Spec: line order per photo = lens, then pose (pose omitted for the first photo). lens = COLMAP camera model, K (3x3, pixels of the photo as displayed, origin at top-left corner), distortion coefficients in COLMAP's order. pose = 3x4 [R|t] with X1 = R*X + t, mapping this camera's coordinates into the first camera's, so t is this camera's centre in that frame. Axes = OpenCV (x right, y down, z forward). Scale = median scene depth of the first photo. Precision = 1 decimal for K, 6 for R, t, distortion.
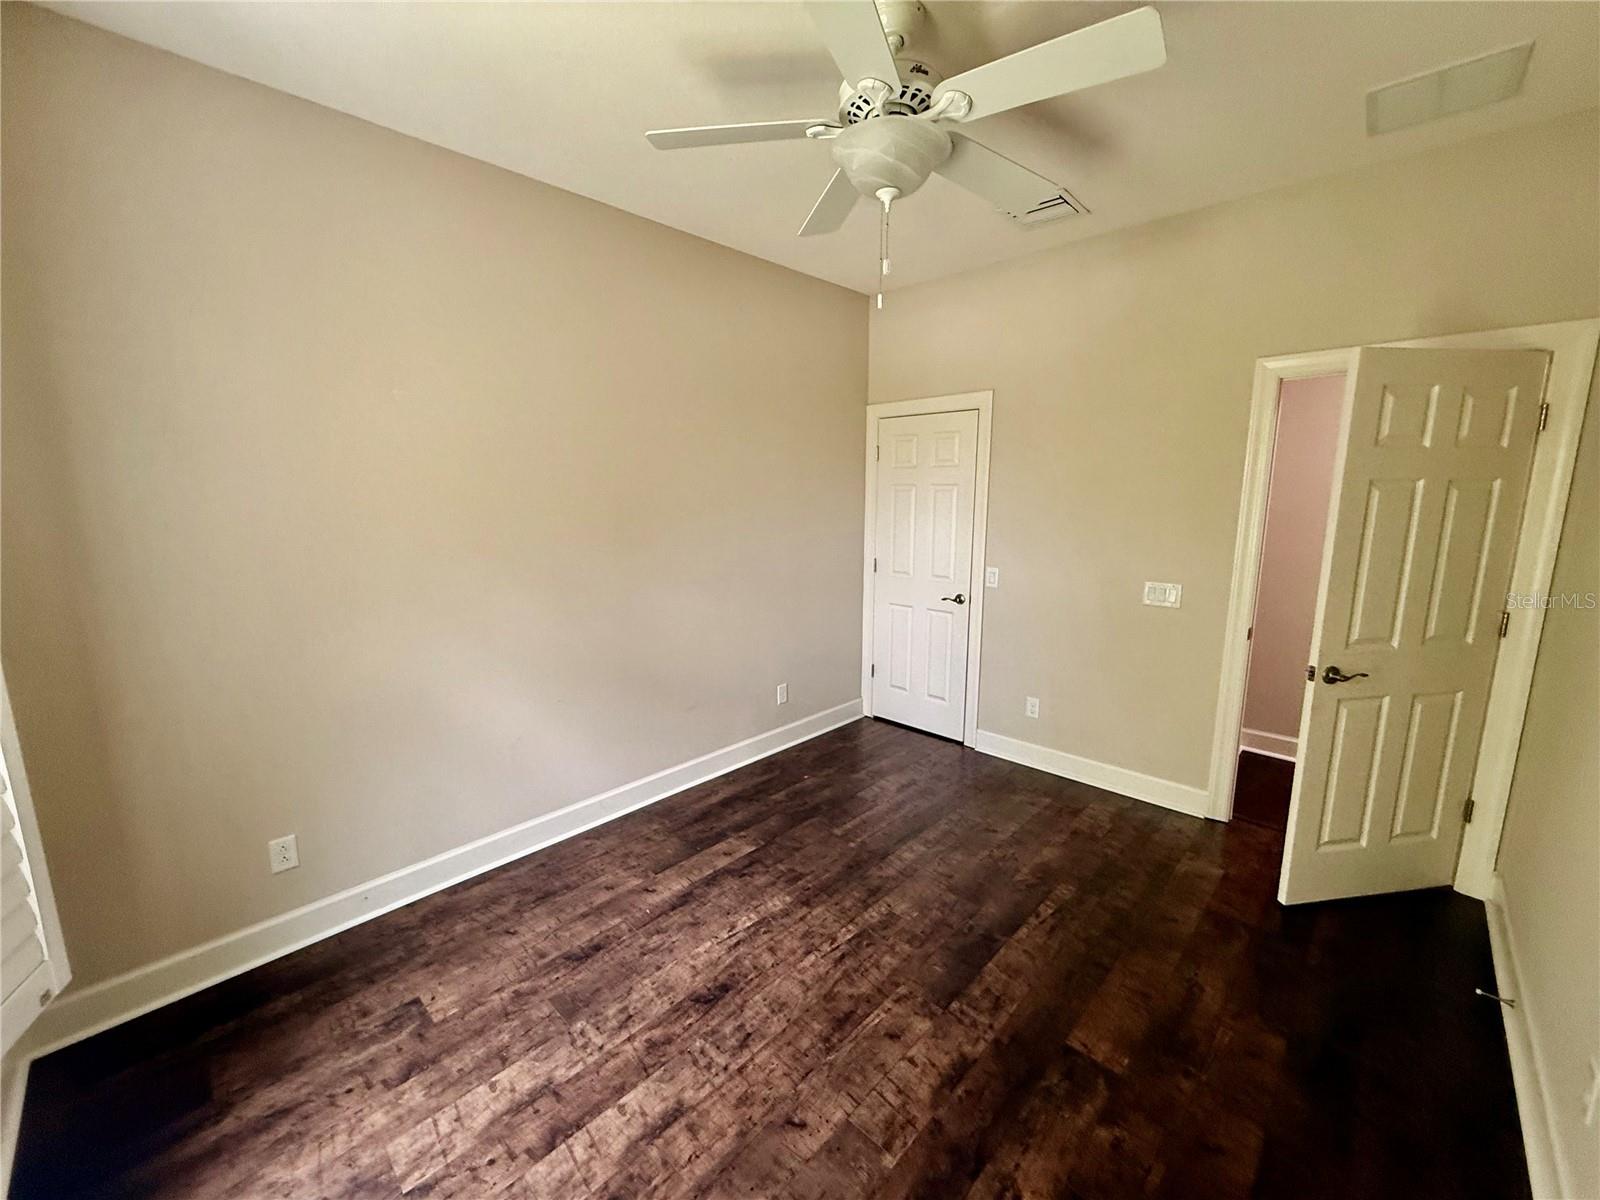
lens RADIAL K [[644.0, 0, 796.5], [0, 644.0, 604.3], [0, 0, 1]] dist [0.003550, 0.000340]
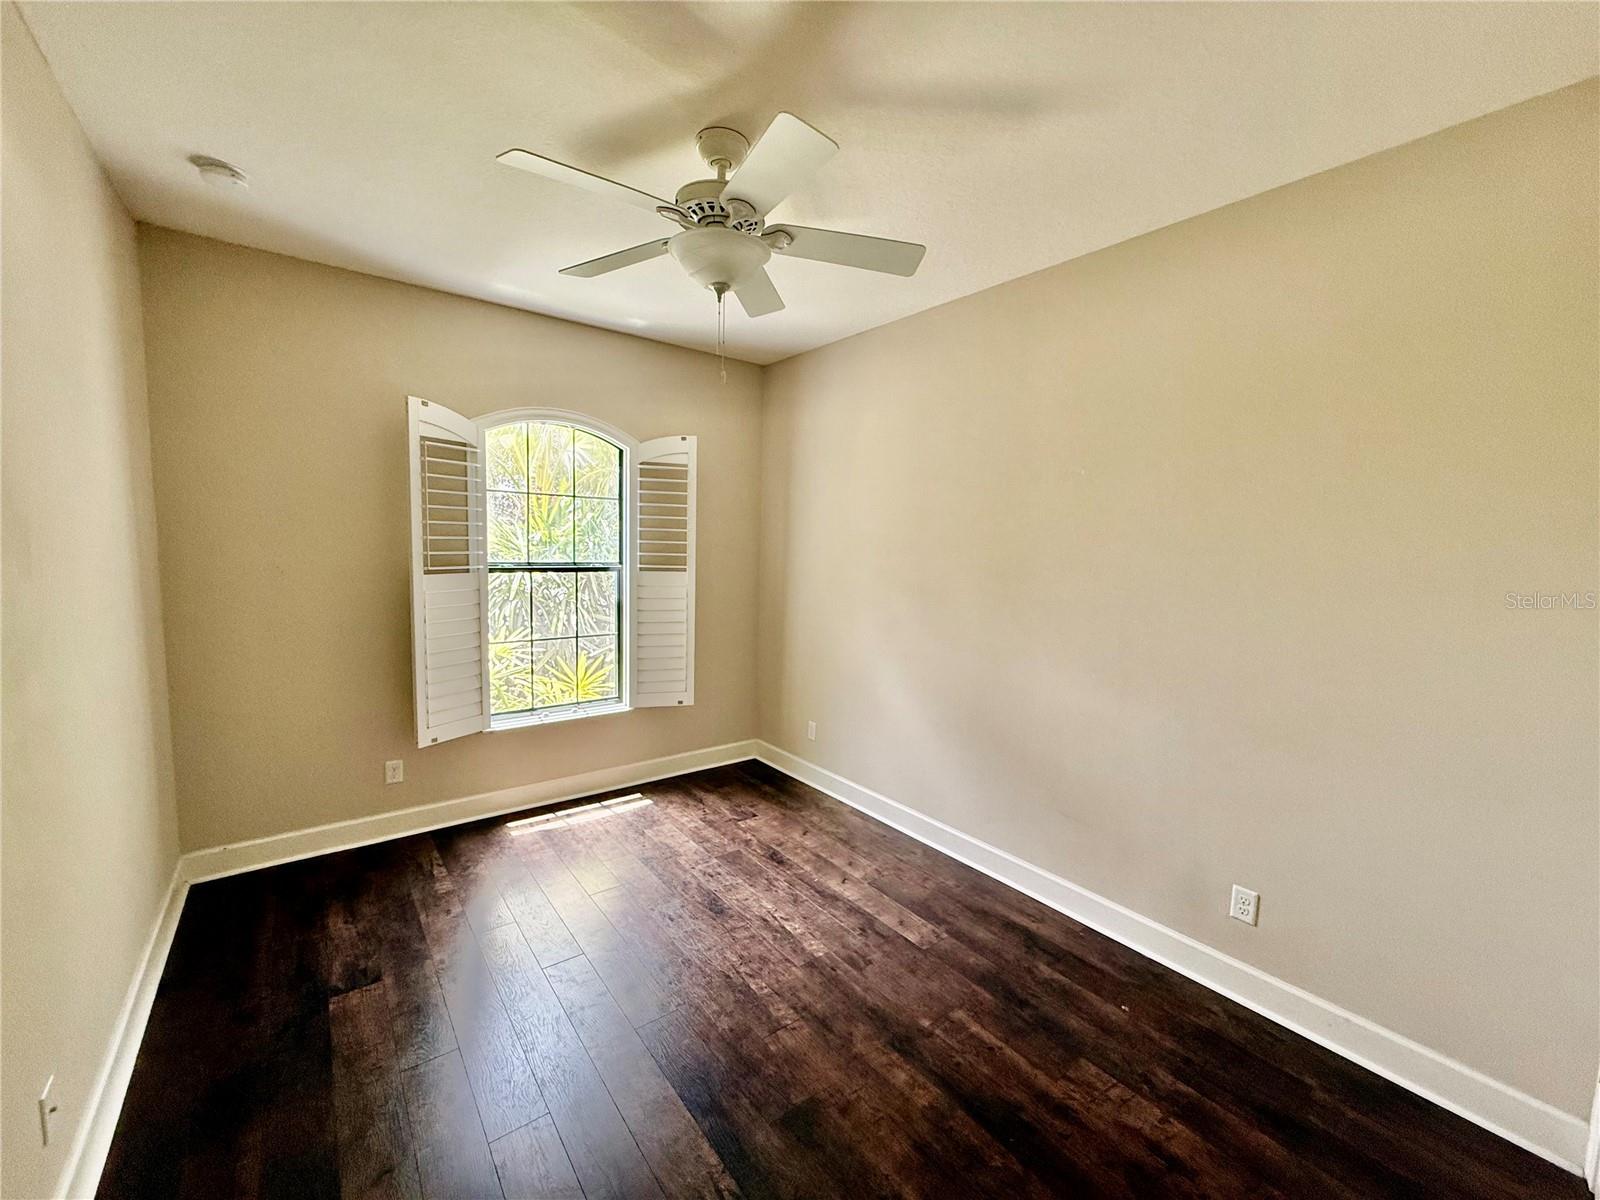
lens RADIAL K [[644.0, 0, 797.6], [0, 644.0, 595.5], [0, 0, 1]] dist [0.003550, 0.000340]
pose [[-0.155150, 0.084755, -0.984248, 1.015280], [-0.194379, 0.974217, 0.114532, -0.208502], [0.968579, 0.209087, -0.134675, 1.080709]]
